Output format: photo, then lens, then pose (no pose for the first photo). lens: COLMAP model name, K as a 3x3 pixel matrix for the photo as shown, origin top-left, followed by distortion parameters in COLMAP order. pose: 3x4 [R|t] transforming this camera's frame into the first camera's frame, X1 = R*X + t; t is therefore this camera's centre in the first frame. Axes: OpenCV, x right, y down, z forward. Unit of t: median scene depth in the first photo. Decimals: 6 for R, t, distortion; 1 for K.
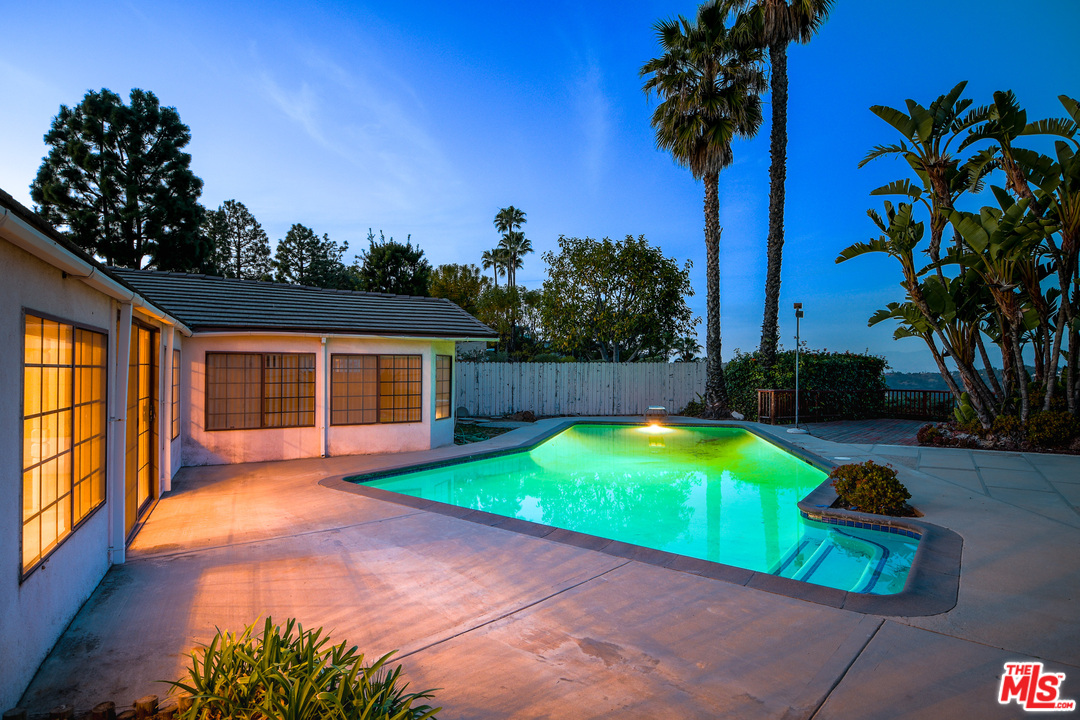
lens RADIAL K [[551.3, 0, 540.0], [0, 551.3, 360.0], [0, 0, 1]] dist [0.002379, -0.000162]
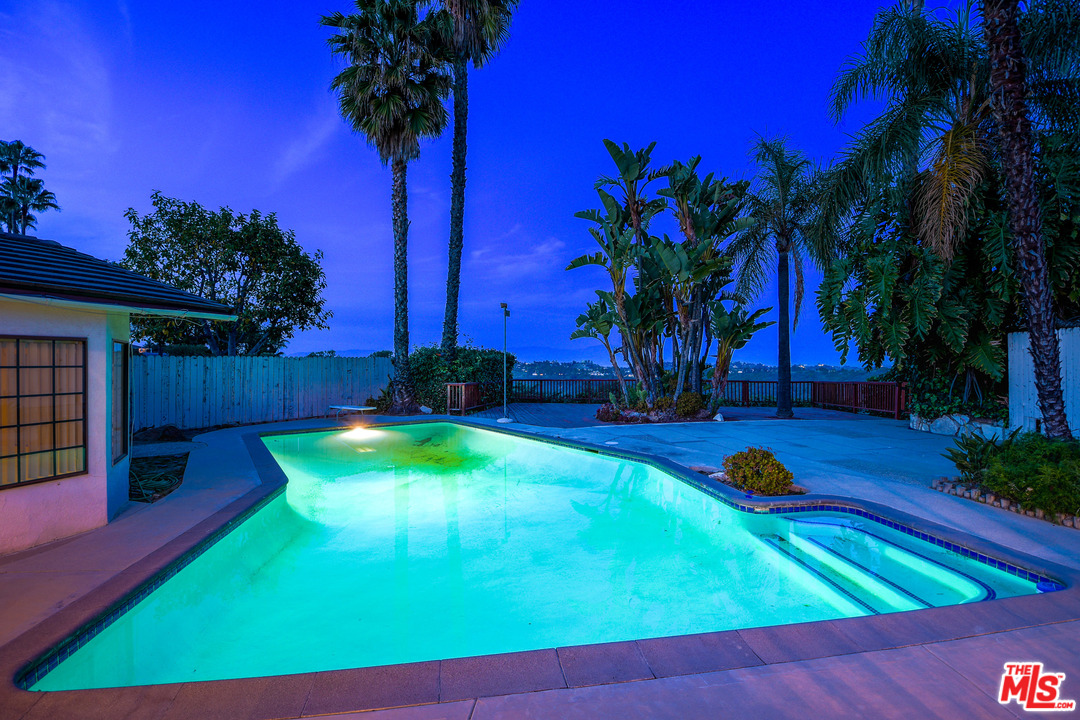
lens RADIAL K [[484.1, 0, 539.4], [0, 484.1, 364.3], [0, 0, 1]] dist [0.013499, -0.019732]
pose [[0.682292, -0.004816, 0.731064, -0.147011], [-0.008668, 0.999855, 0.014676, 0.002128], [-0.731028, -0.016350, 0.682151, 0.234507]]
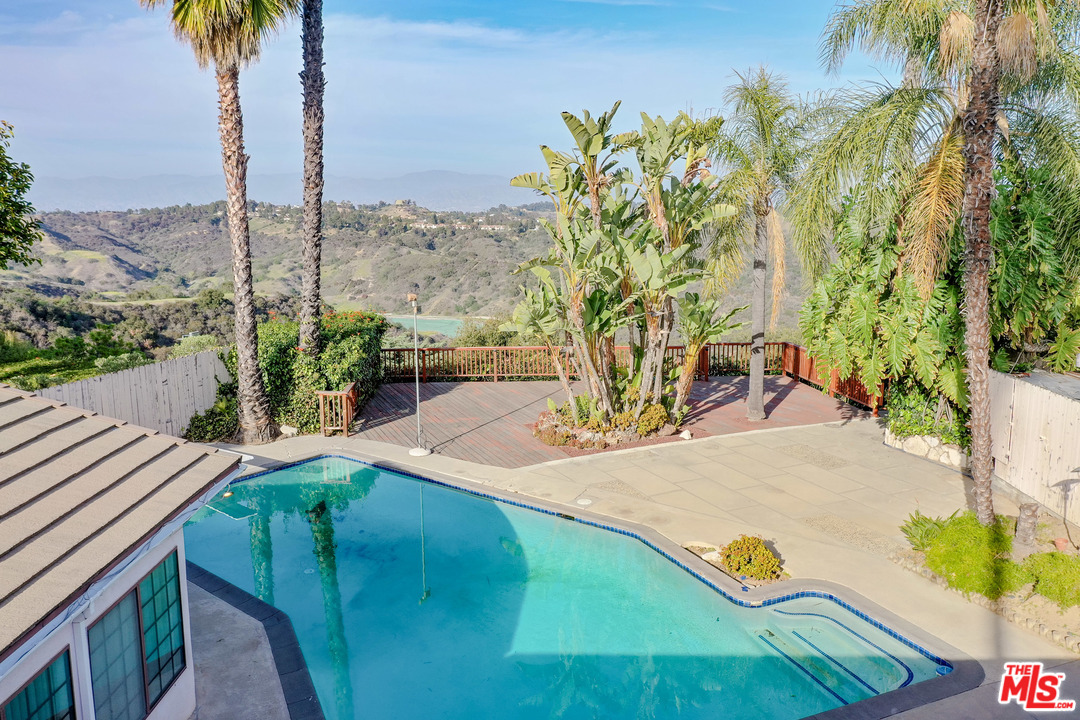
lens RADIAL K [[847.2, 0, 540.0], [0, 847.2, 360.0], [0, 0, 1]] dist [0.002517, 0.005904]
pose [[0.481310, -0.160625, 0.861708, -0.402516], [-0.004067, 0.982647, 0.185440, -0.187655], [-0.876541, -0.092759, 0.472305, 0.203140]]
